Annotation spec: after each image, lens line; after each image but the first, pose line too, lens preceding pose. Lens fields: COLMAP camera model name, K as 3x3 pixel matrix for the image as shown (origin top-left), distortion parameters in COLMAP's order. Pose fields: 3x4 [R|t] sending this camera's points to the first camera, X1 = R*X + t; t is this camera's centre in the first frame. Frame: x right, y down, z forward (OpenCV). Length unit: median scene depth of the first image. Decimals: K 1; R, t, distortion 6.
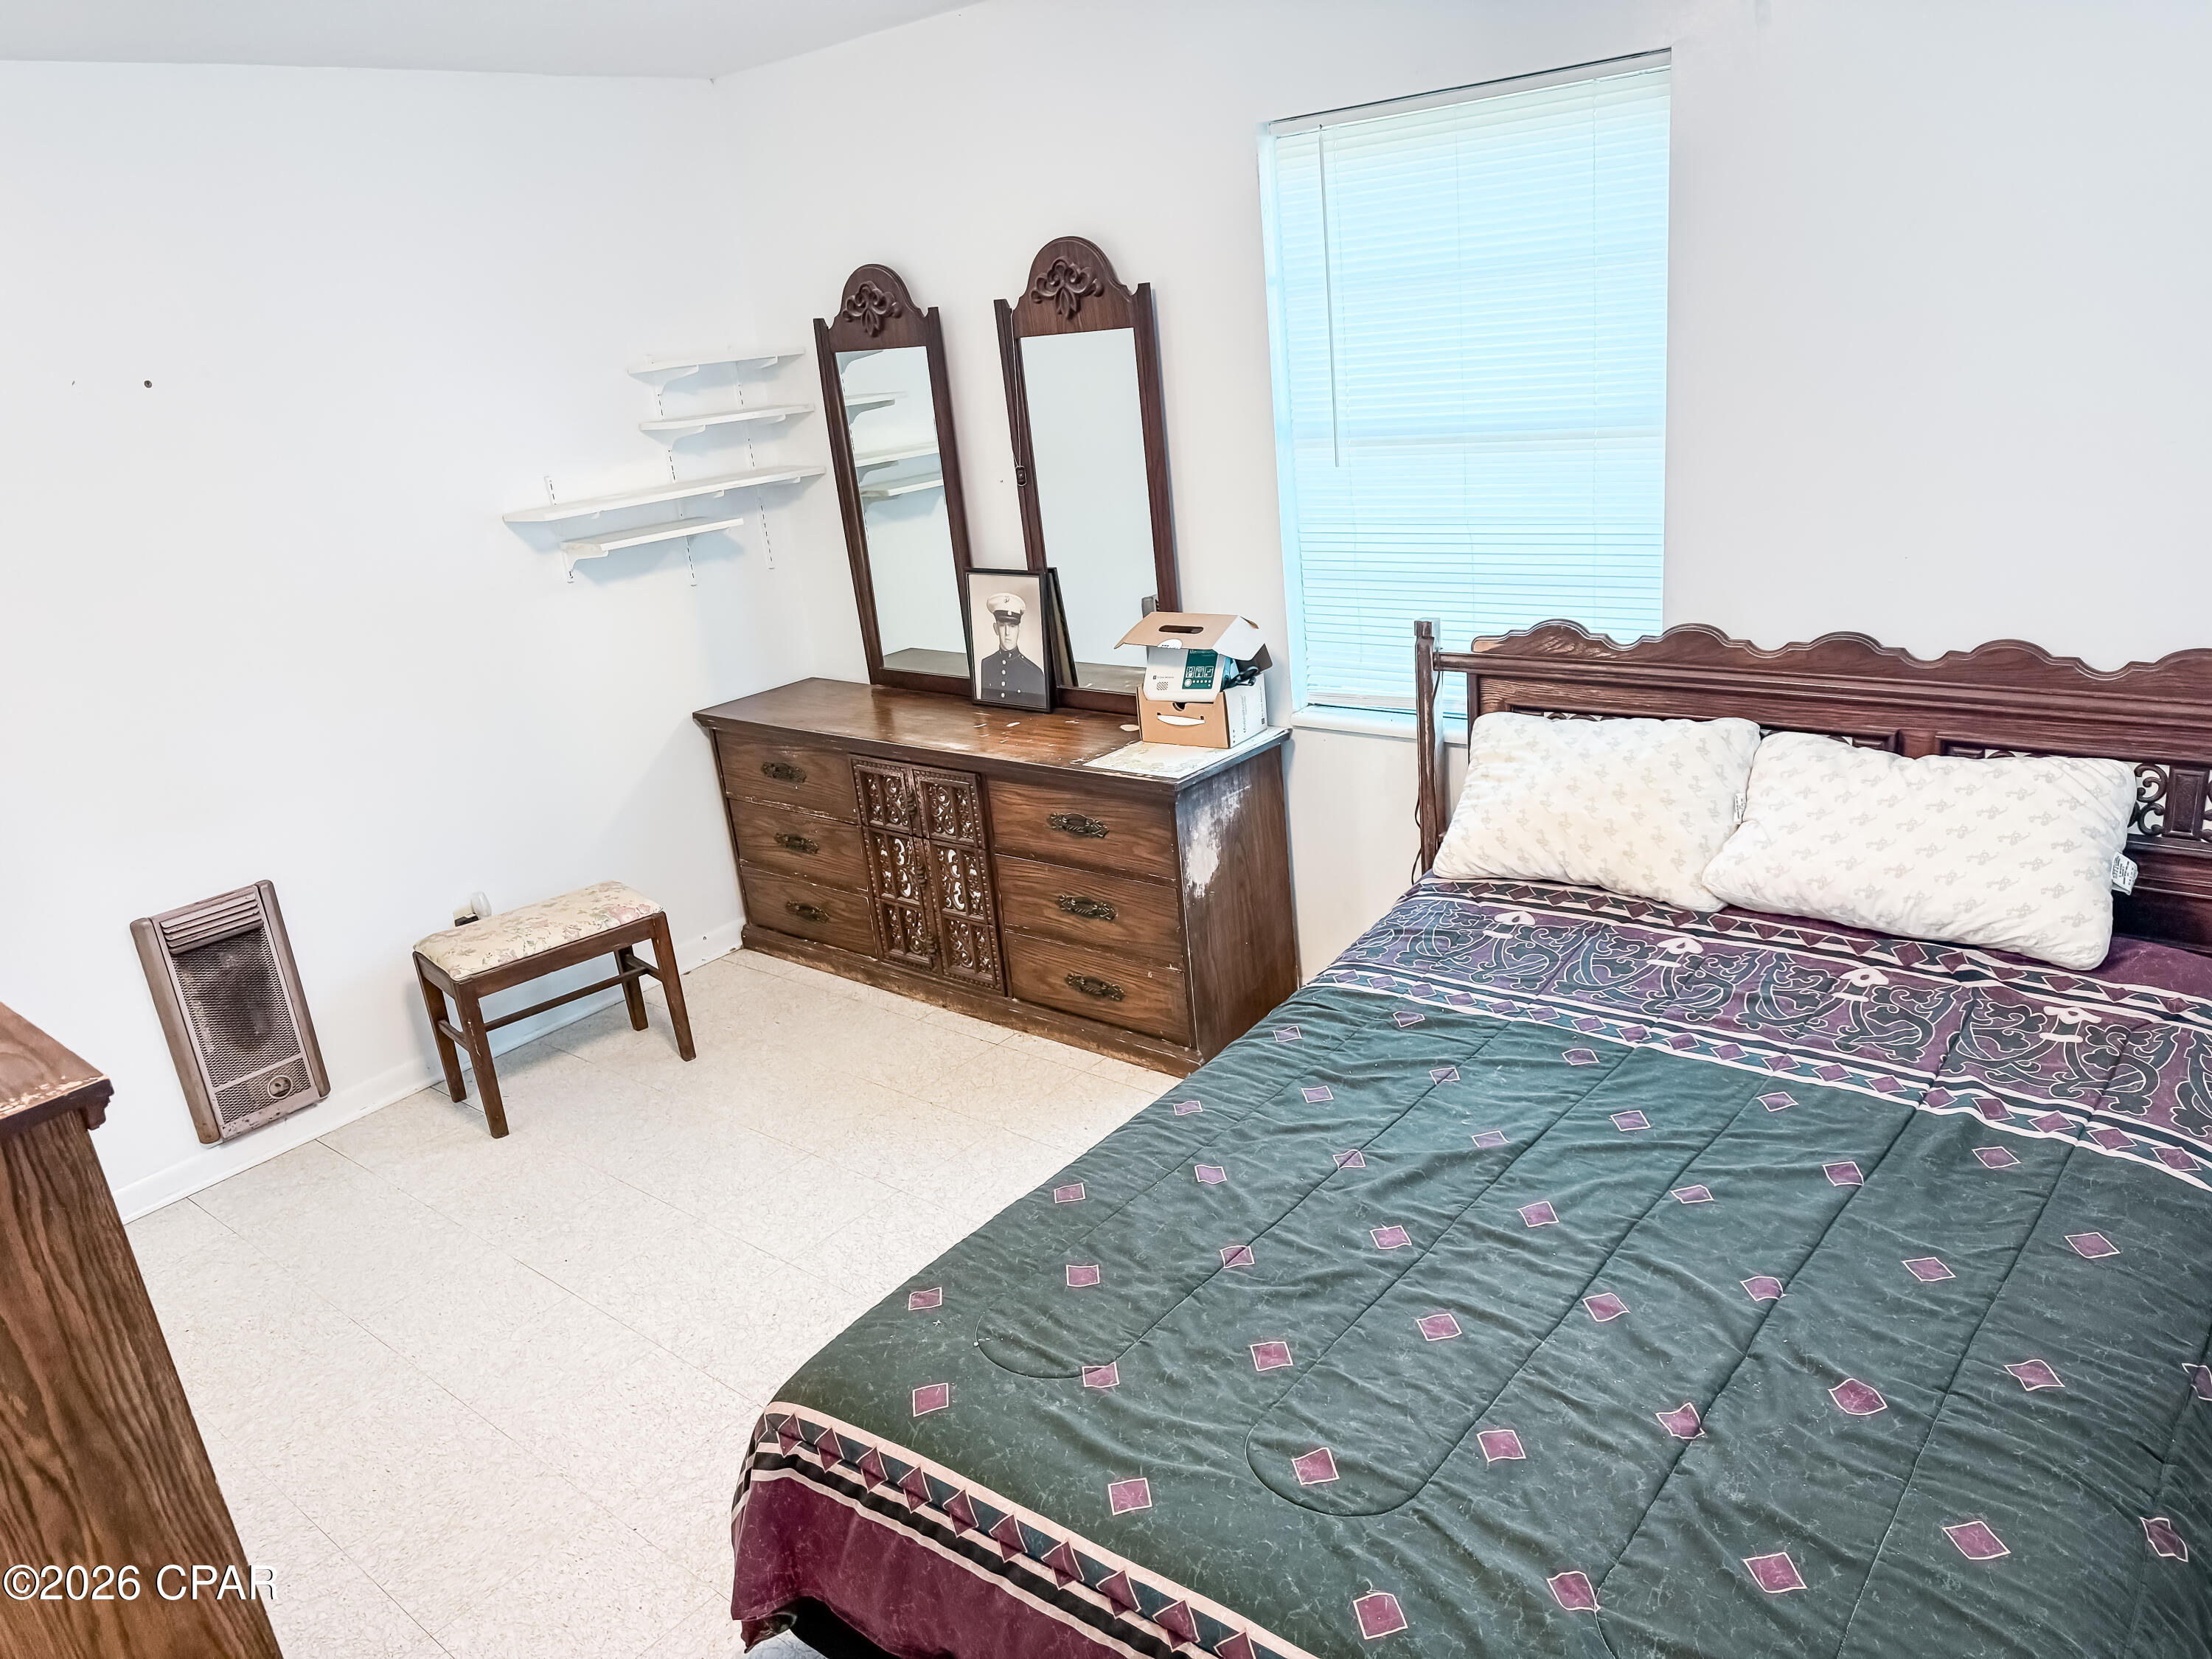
lens RADIAL K [[1544.6, 0, 1106.0], [0, 1544.6, 829.5], [0, 0, 1]] dist [-0.000357, -0.002026]
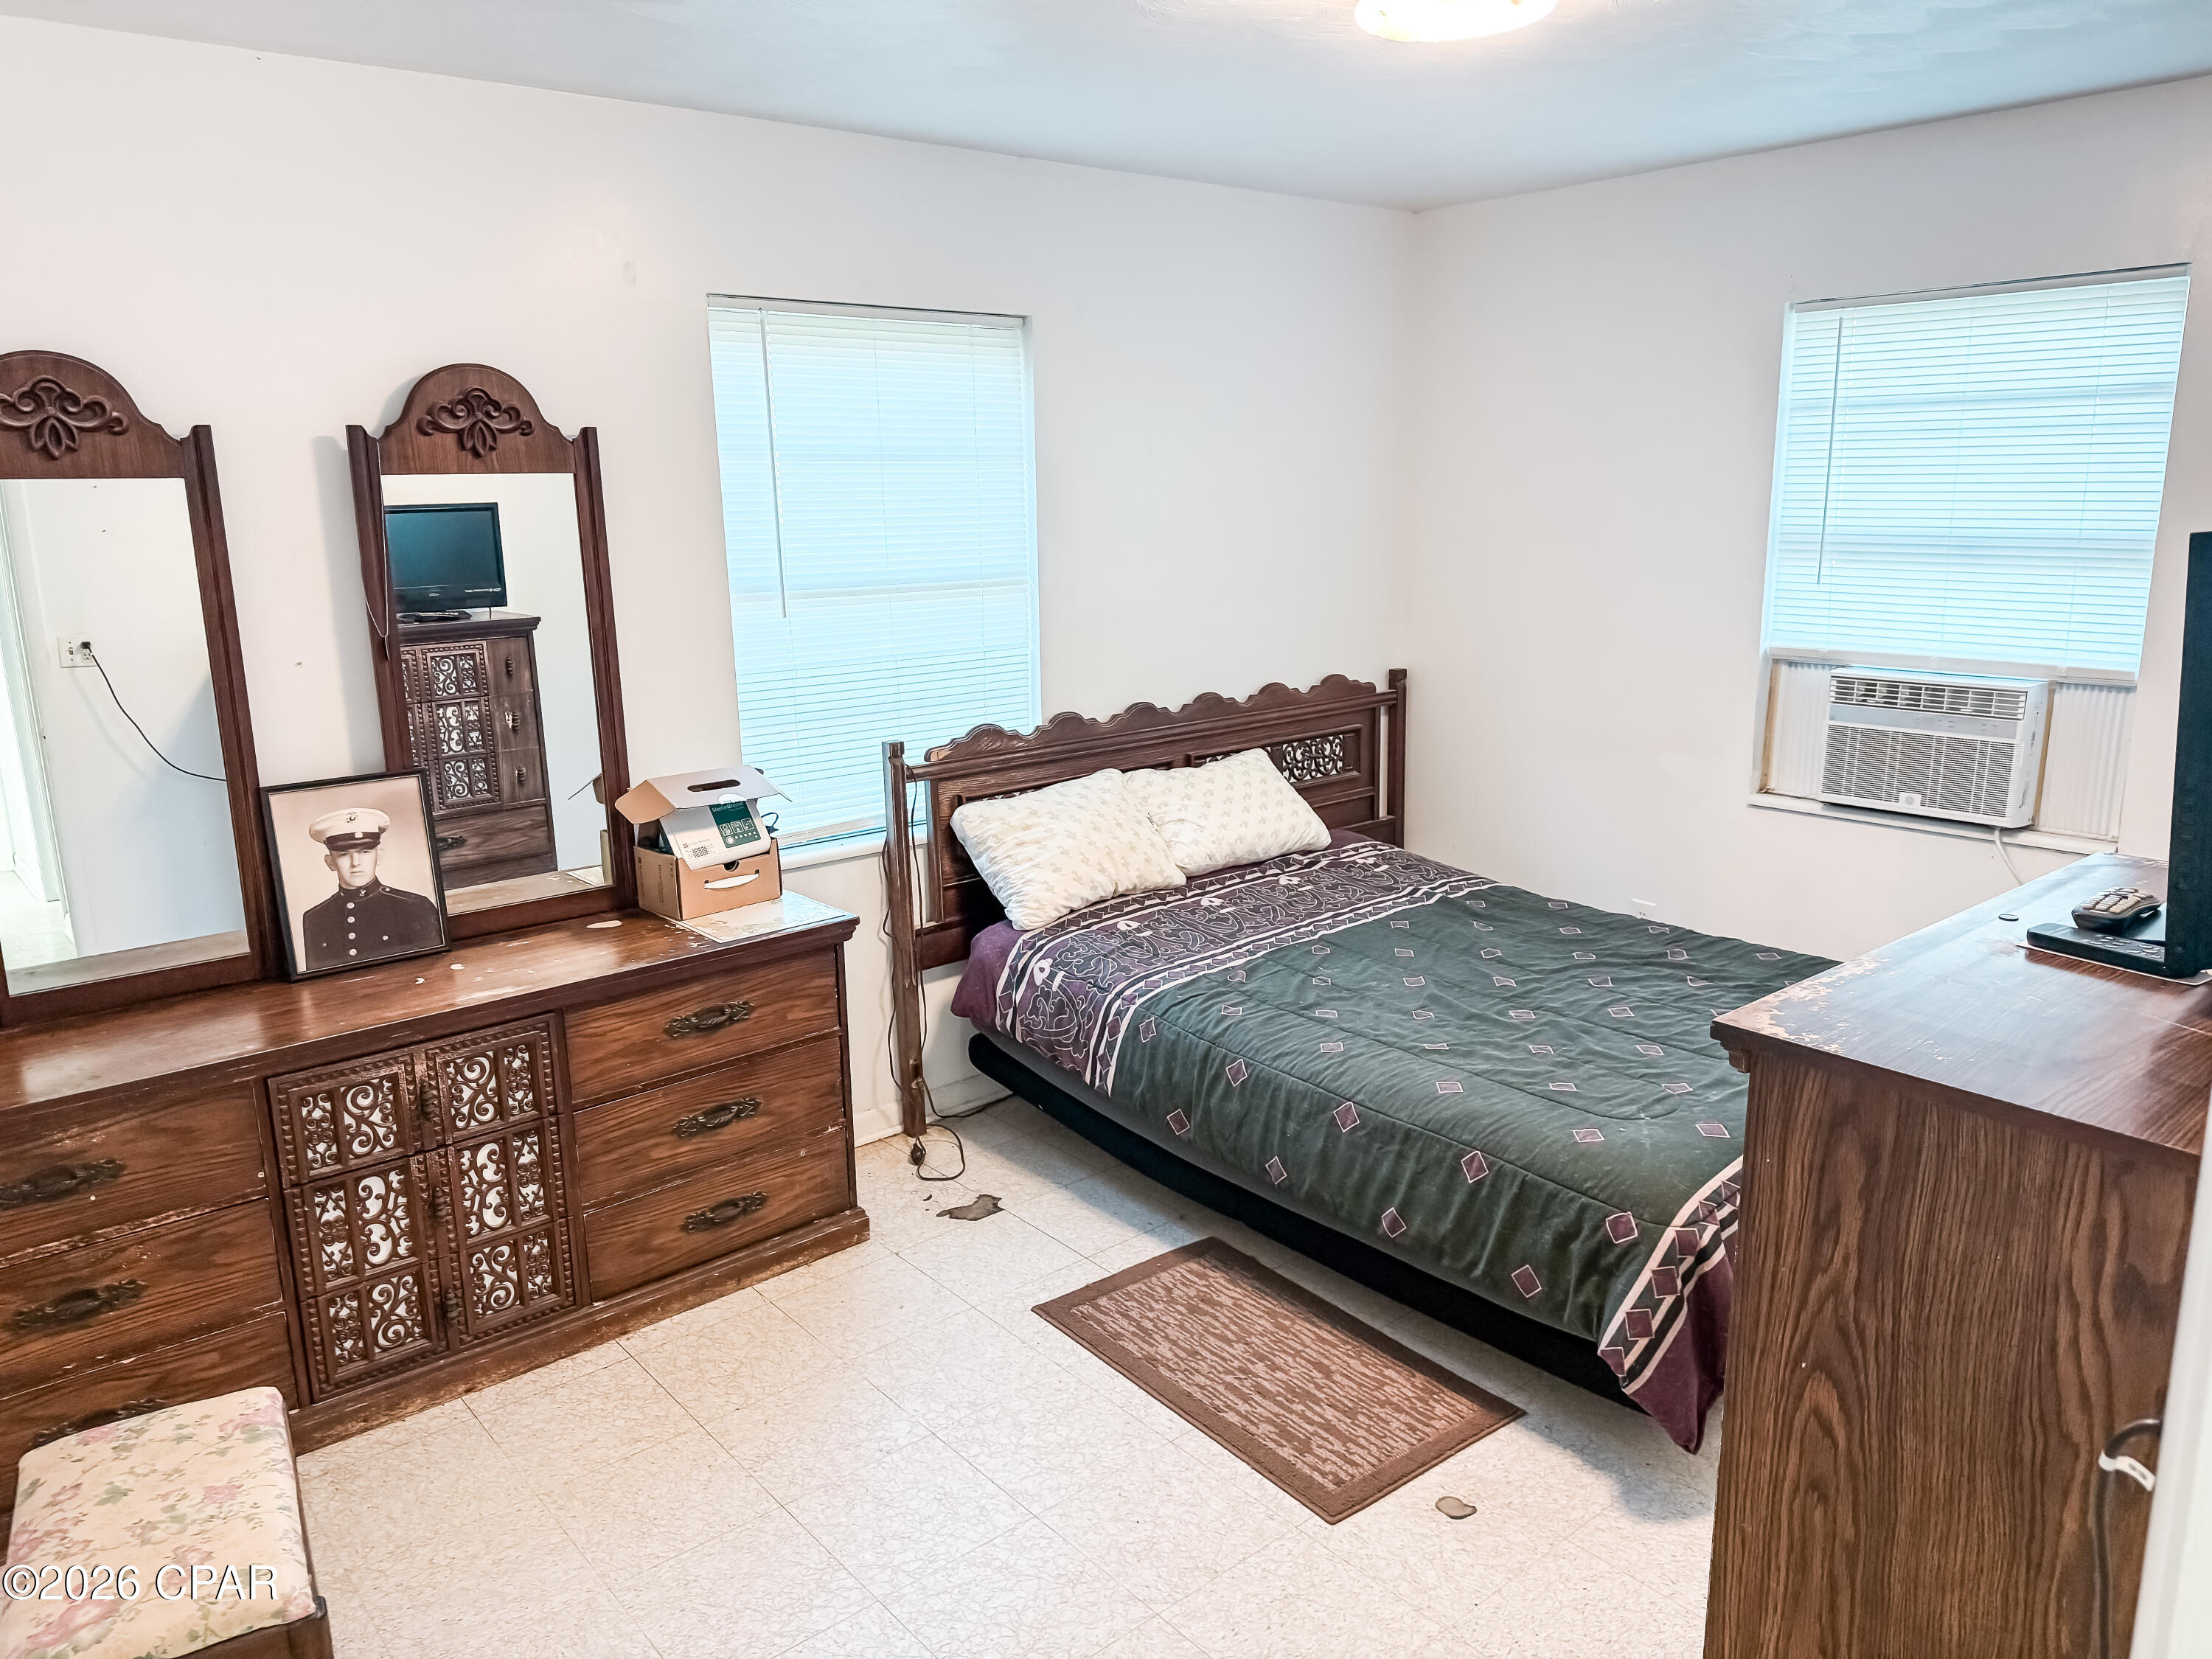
lens RADIAL K [[1520.0, 0, 1105.6], [0, 1520.0, 760.5], [0, 0, 1]] dist [-0.020983, -0.002454]
pose [[0.138794, -0.065185, 0.988174, -0.819814], [0.316928, 0.948278, 0.018039, -0.085387], [-0.938239, 0.310676, 0.152274, 0.629001]]
